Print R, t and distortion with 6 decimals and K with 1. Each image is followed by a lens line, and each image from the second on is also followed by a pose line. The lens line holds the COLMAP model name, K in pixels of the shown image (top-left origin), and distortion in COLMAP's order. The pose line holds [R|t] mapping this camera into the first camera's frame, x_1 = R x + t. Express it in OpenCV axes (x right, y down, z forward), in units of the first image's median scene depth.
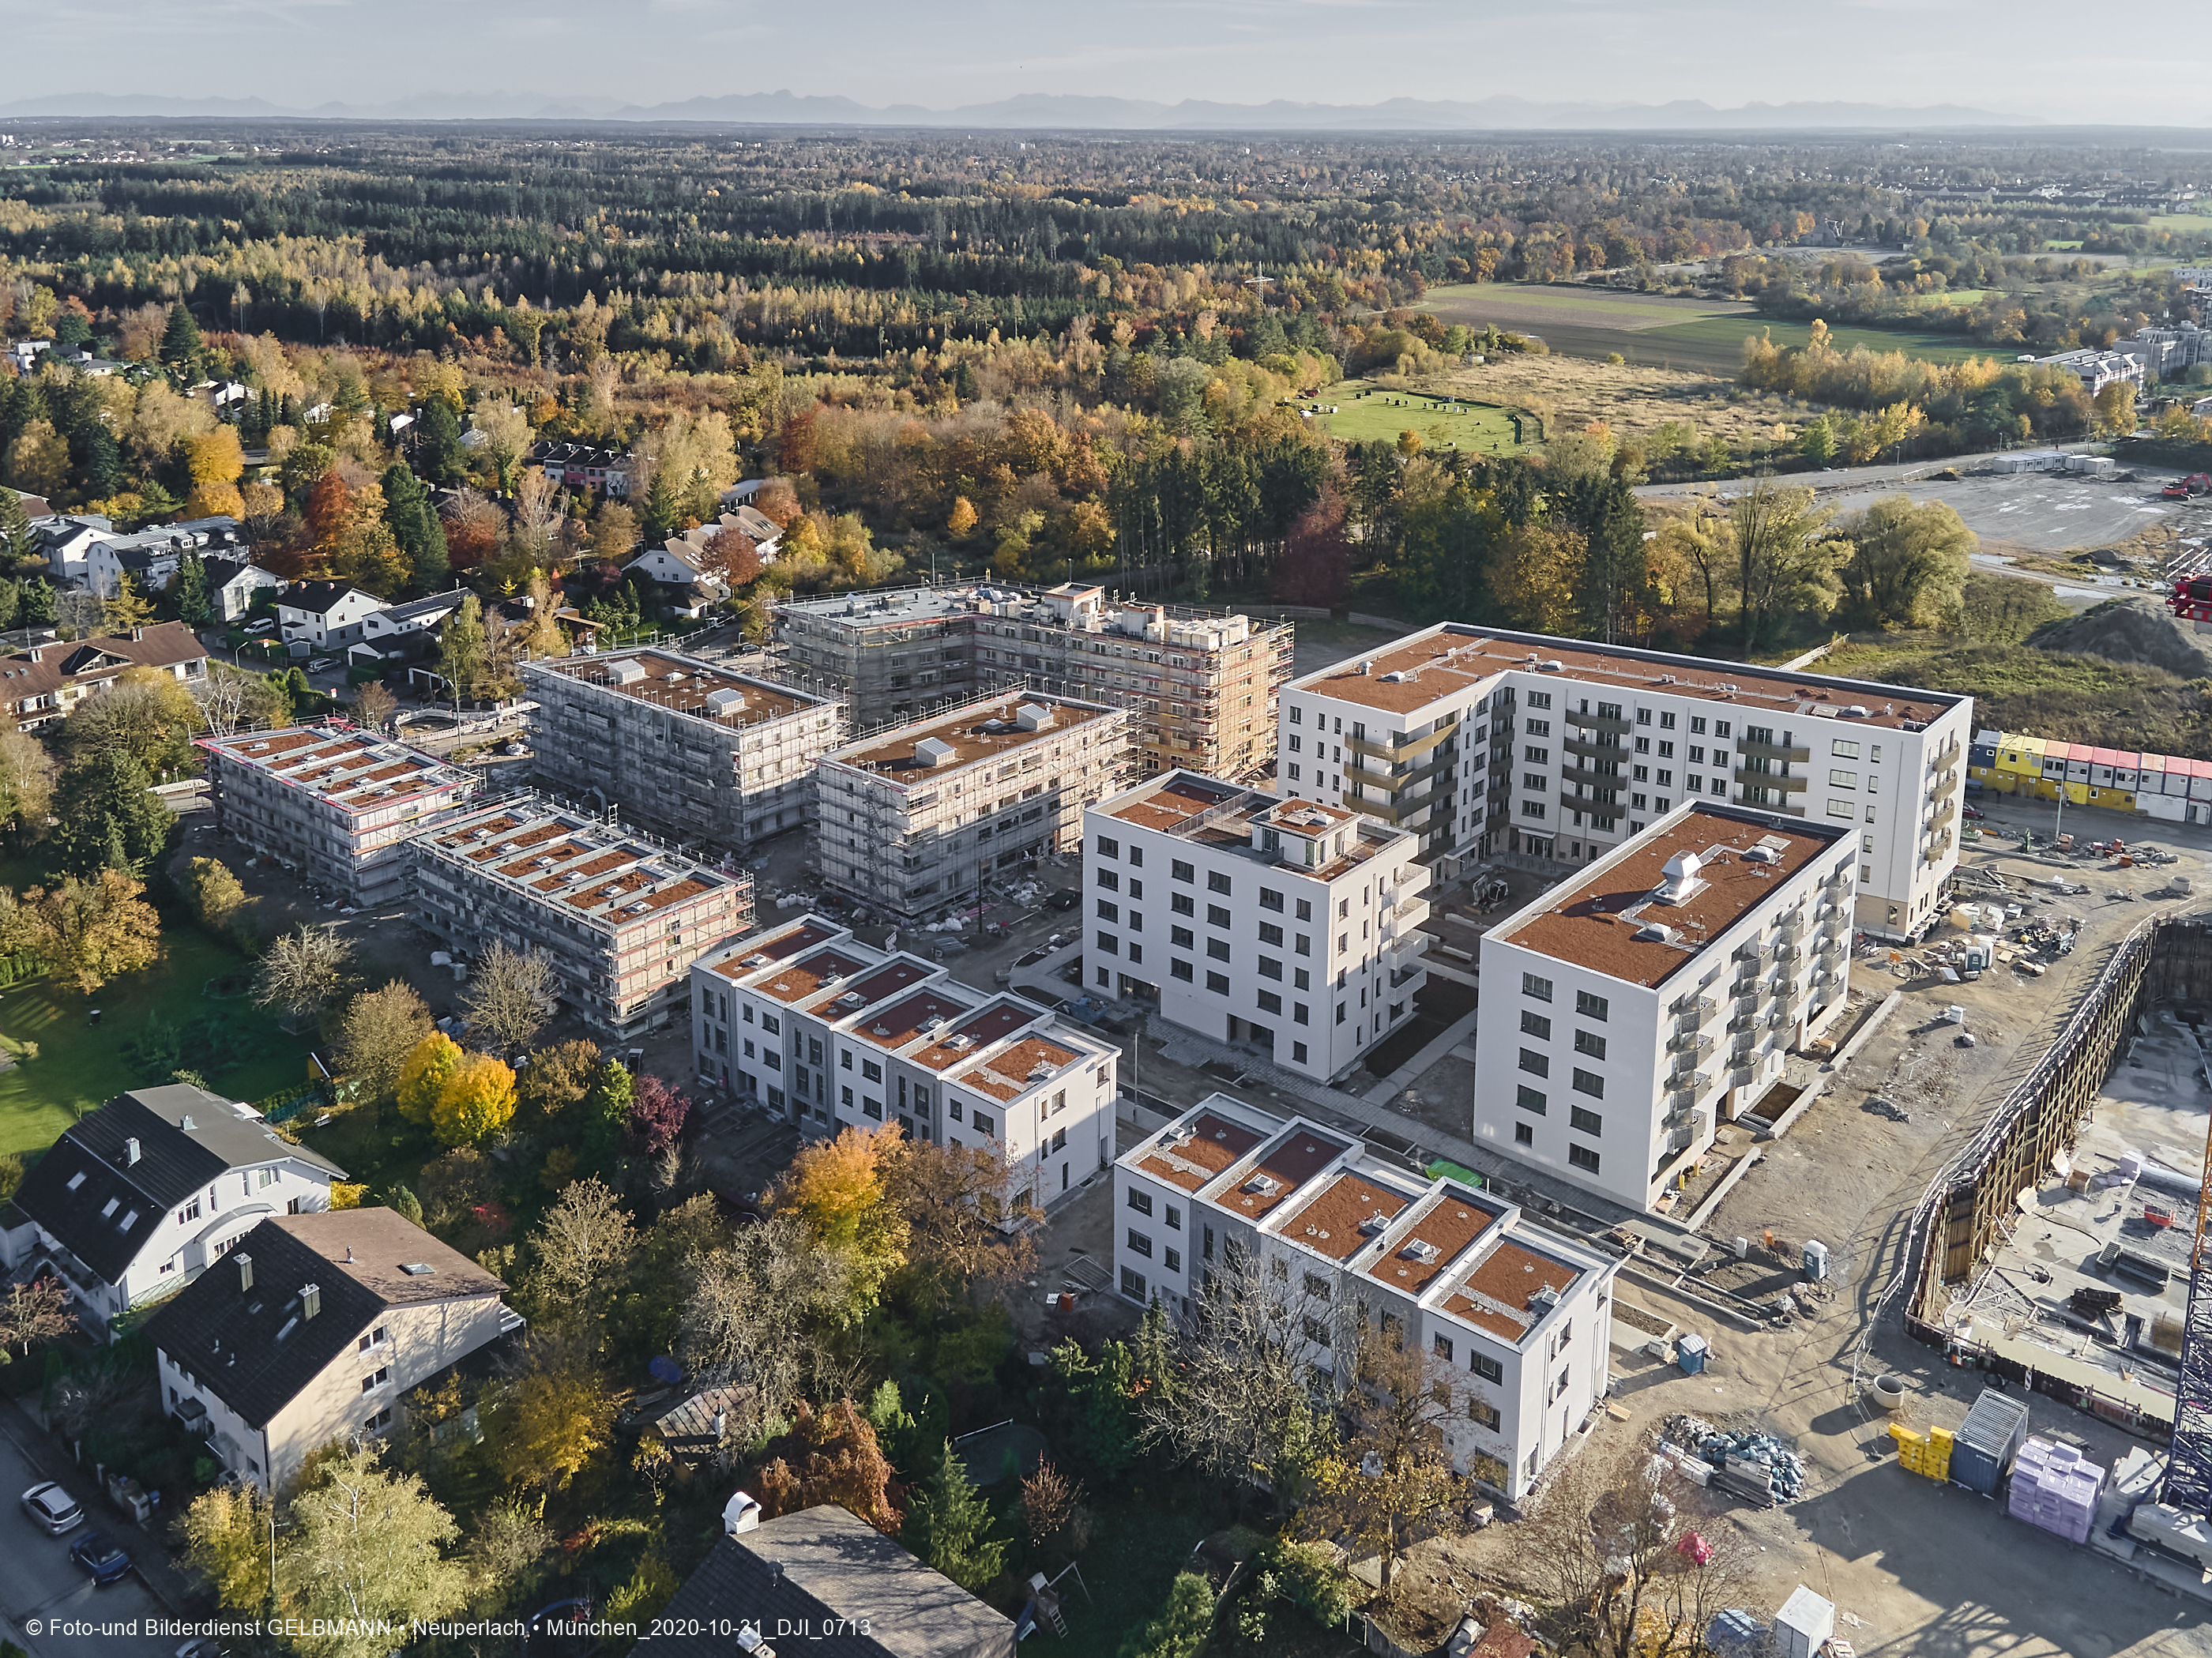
lens RADIAL K [[1781.2, 0, 1150.7], [0, 1781.2, 559.5], [0, 0, 1]] dist [0.047809, -0.034304]
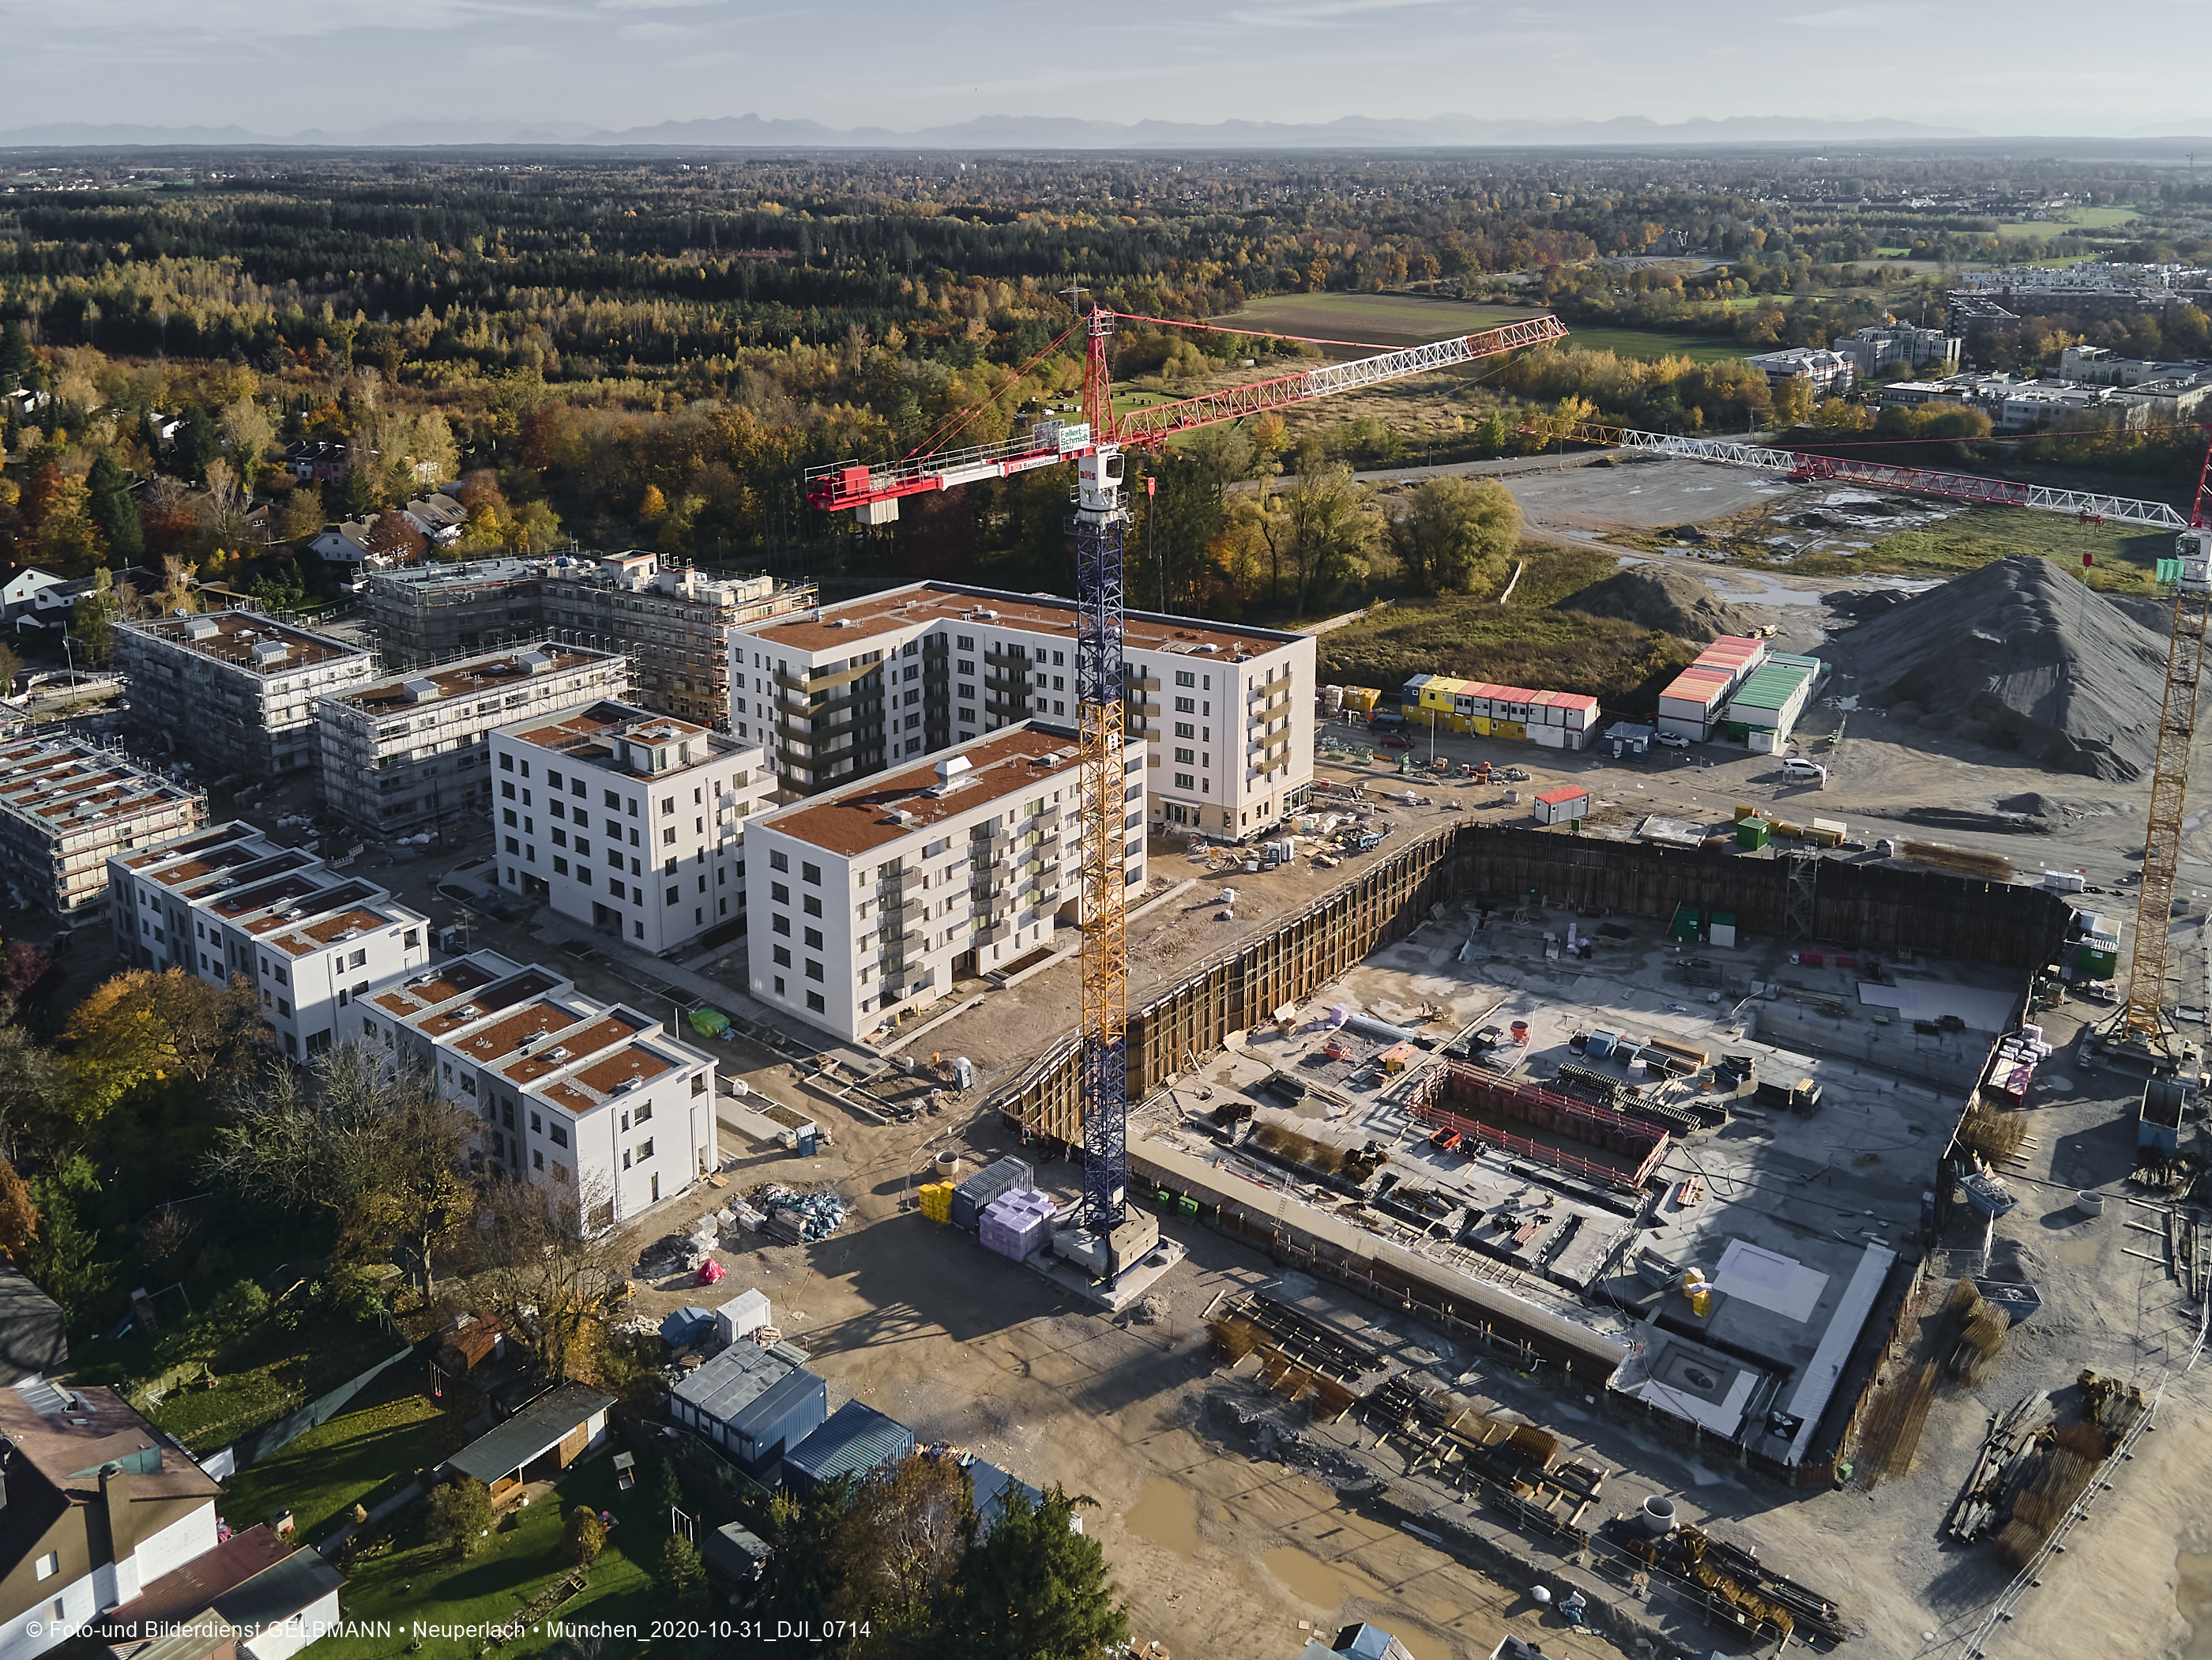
lens RADIAL K [[1745.6, 0, 1157.9], [0, 1745.6, 569.0], [0, 0, 1]] dist [0.056119, -0.046887]
pose [[0.999728, -0.003994, 0.022976, 0.336737], [0.003915, 0.999986, 0.003470, 0.029525], [-0.022990, -0.003379, 0.999730, -0.139737]]
